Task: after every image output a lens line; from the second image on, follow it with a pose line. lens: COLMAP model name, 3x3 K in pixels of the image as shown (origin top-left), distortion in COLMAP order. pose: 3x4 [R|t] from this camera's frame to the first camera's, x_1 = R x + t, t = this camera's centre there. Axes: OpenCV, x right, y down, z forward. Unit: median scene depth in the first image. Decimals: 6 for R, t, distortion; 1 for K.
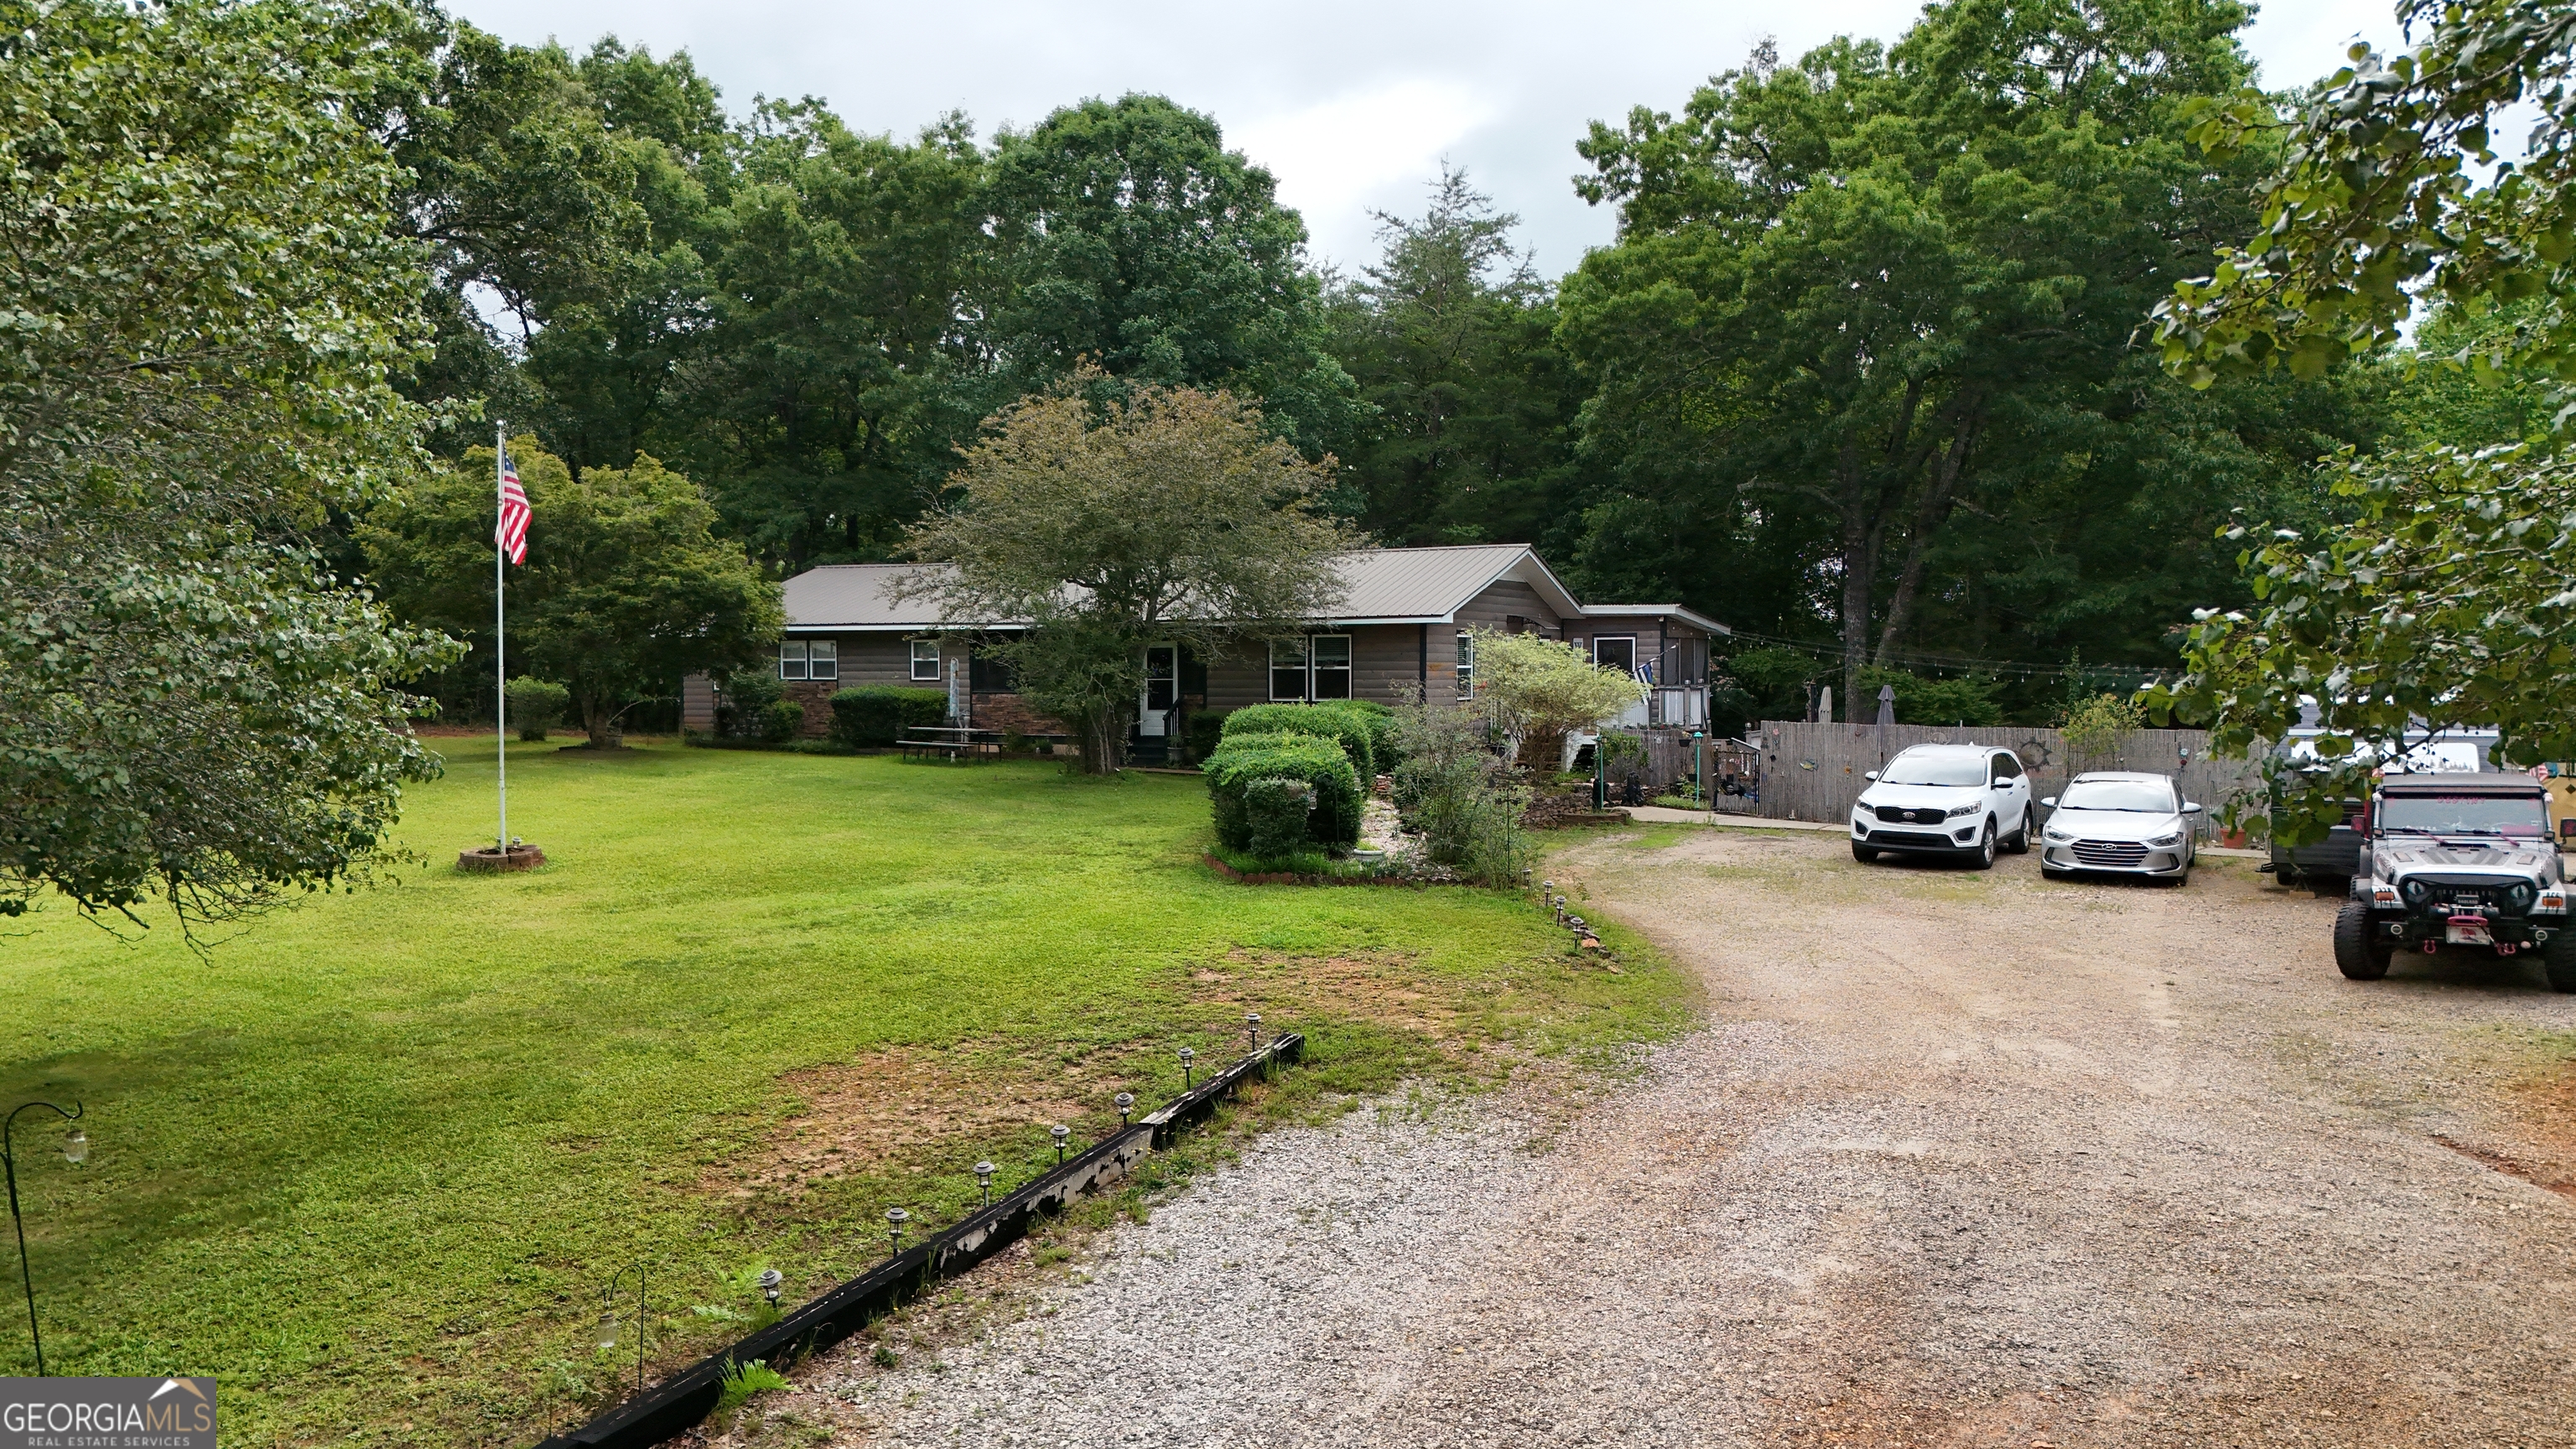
lens RADIAL K [[1863.0, 0, 1279.6], [0, 1863.0, 728.9], [0, 0, 1]] dist [0.054063, -0.041107]
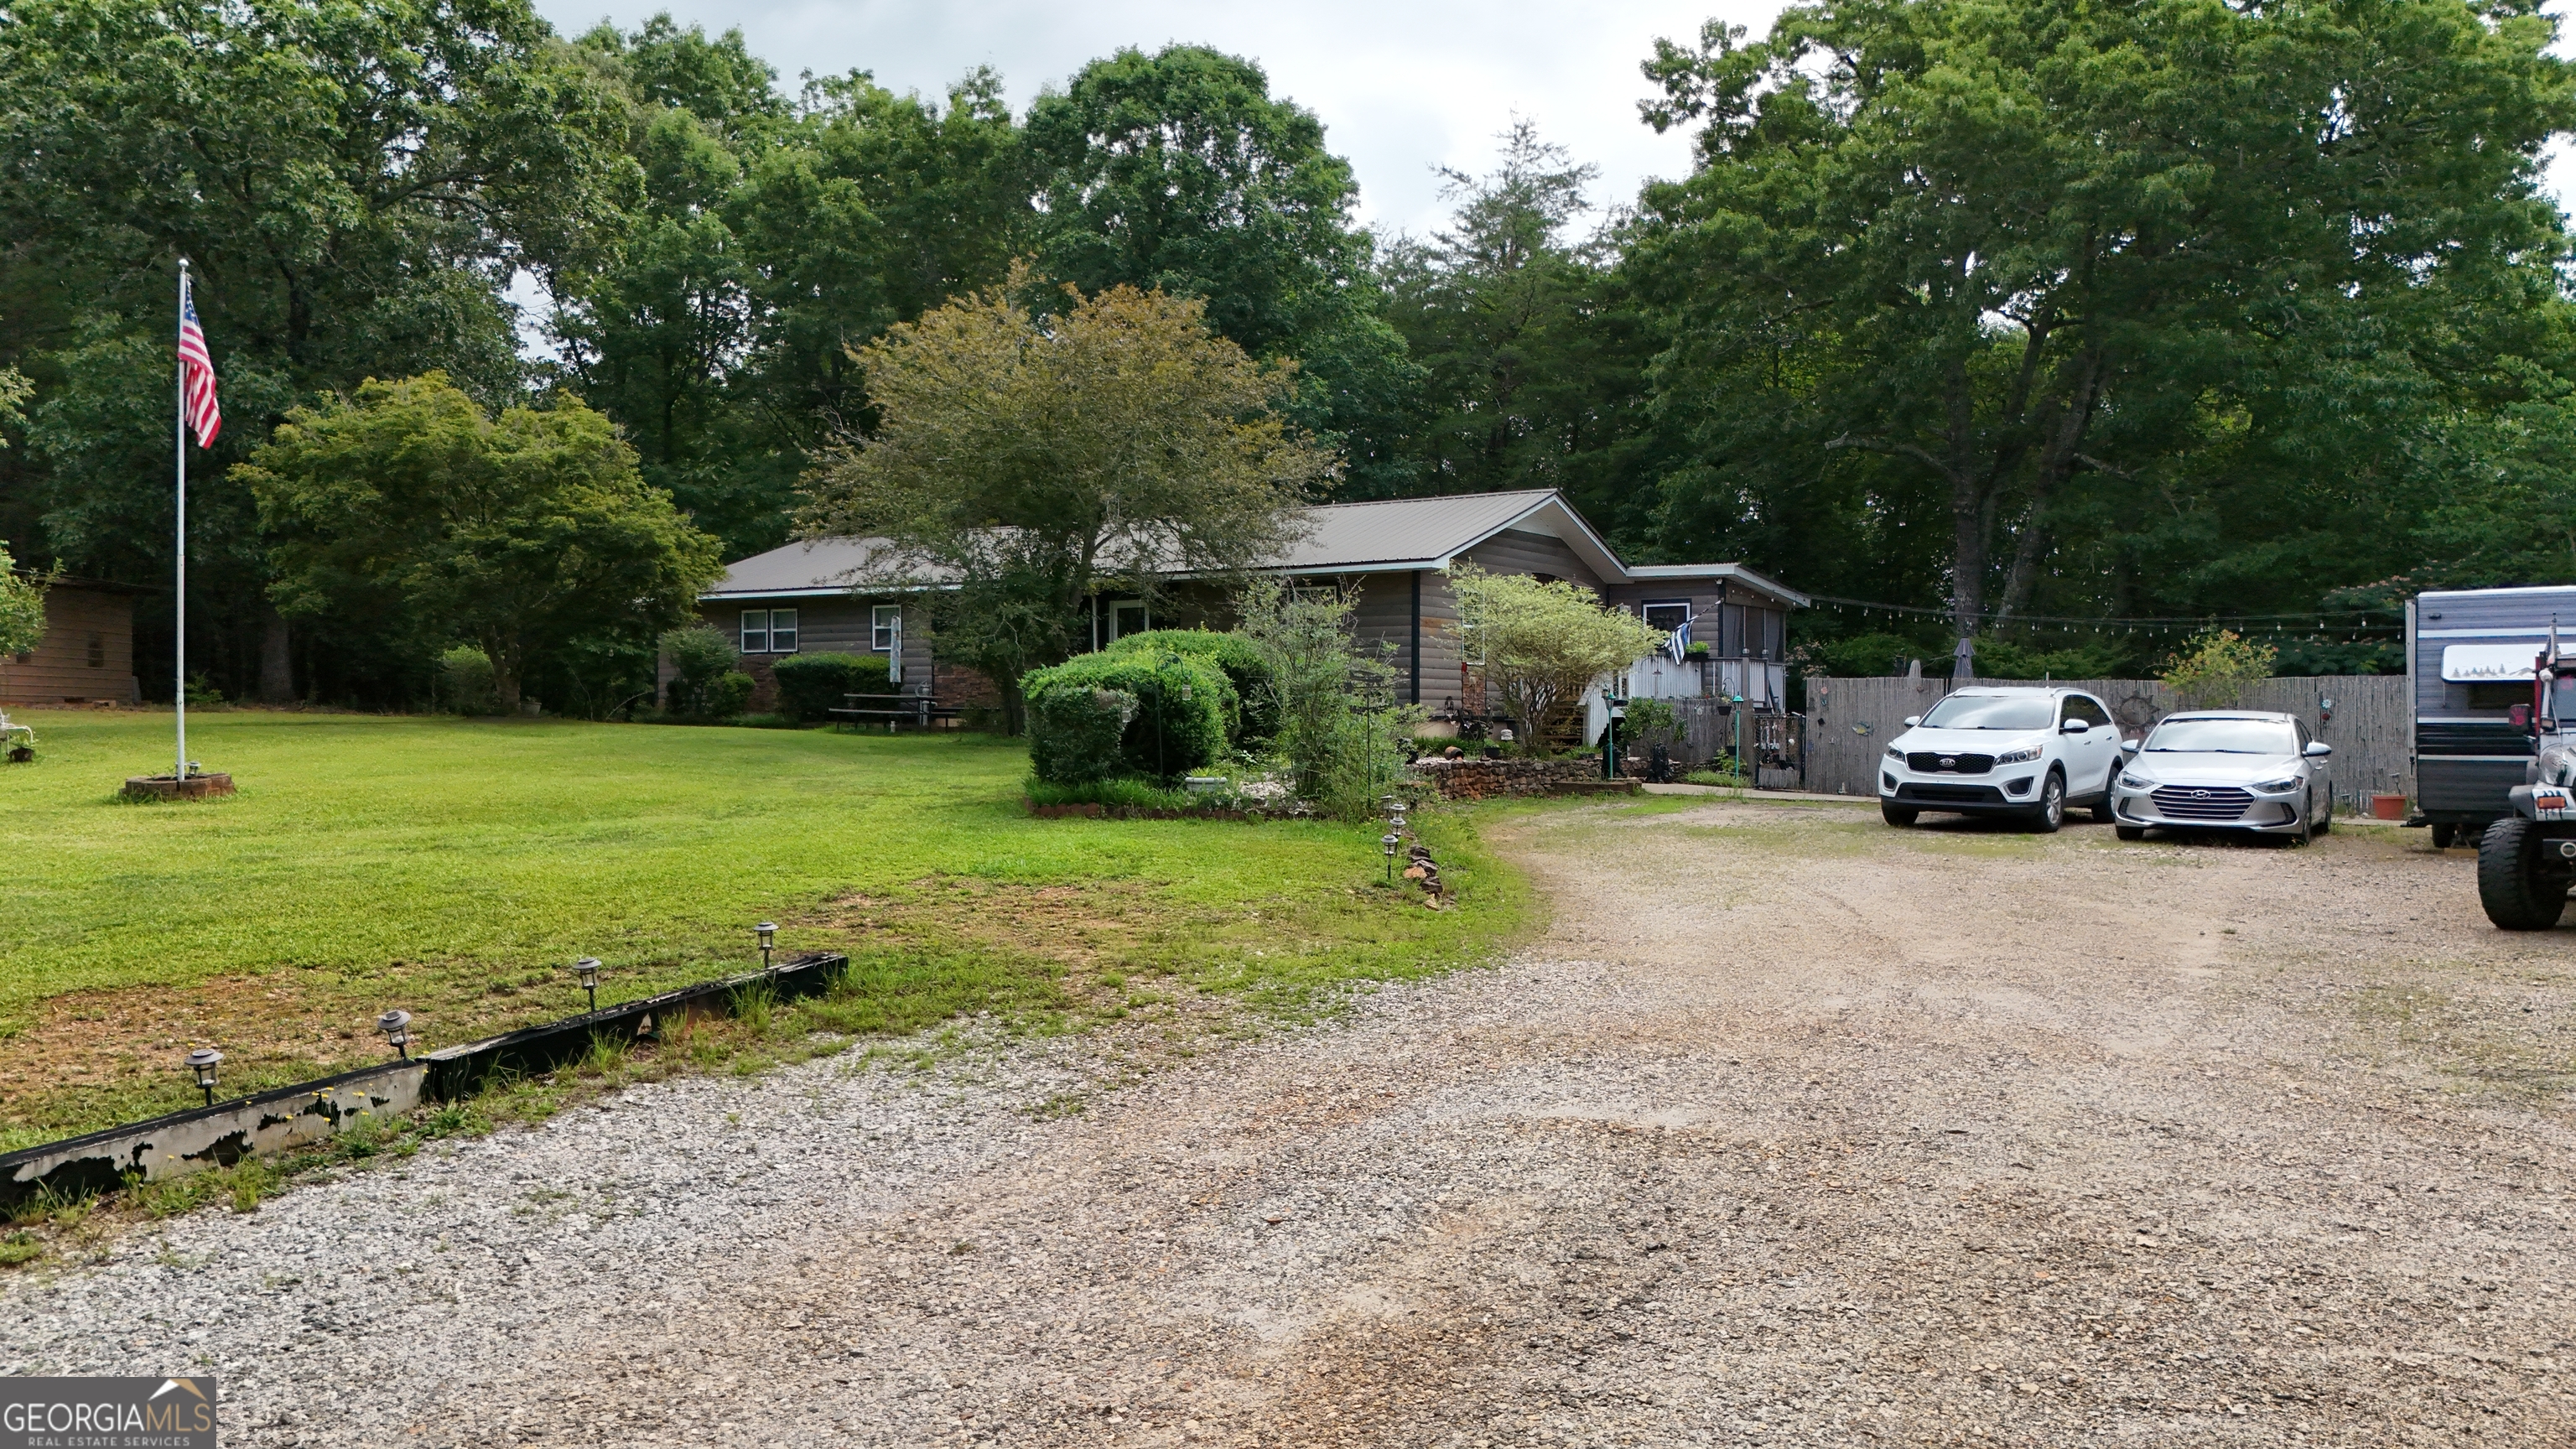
lens RADIAL K [[1863.0, 0, 1307.6], [0, 1863.0, 709.1], [0, 0, 1]] dist [0.054063, -0.041107]
pose [[0.996769, 0.004004, -0.080226, 0.108008], [-0.007265, 0.999157, -0.040408, 0.047536], [0.079996, 0.040860, 0.995957, 0.159026]]
